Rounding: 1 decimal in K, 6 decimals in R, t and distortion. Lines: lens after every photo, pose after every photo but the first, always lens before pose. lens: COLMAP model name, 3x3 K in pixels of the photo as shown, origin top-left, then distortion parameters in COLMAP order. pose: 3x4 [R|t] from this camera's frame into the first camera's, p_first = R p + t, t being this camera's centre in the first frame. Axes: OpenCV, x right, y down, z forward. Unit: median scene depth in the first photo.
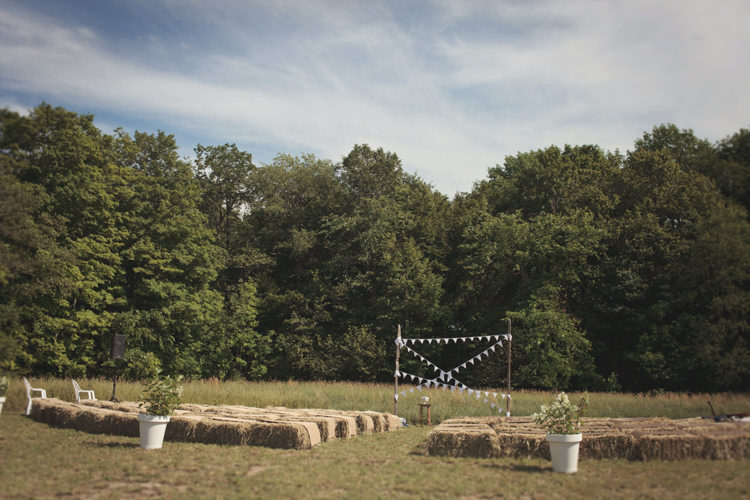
lens RADIAL K [[738.3, 0, 376.6], [0, 738.3, 249.1], [0, 0, 1]] dist [-0.069419, 0.000000]
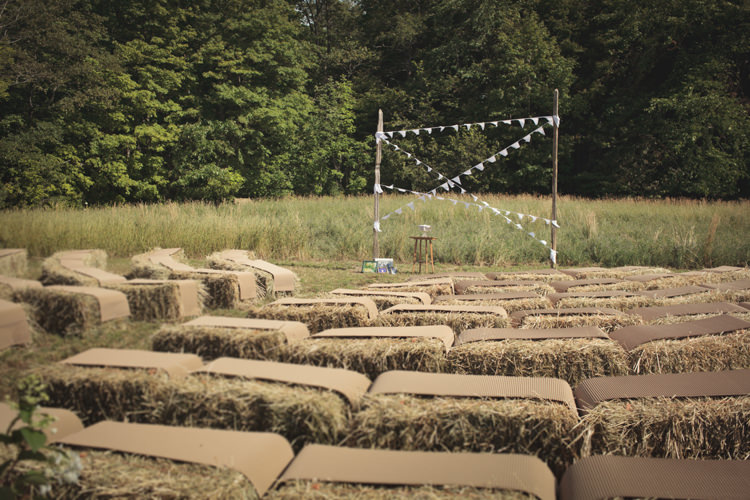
lens RADIAL K [[738.3, 0, 373.4], [0, 738.3, 249.7], [0, 0, 1]] dist [-0.069419, 0.000000]
pose [[0.969255, -0.008517, -0.245909, 0.077104], [0.071099, 0.966464, 0.246765, 0.028342], [0.235561, -0.256662, 0.937356, 0.172747]]
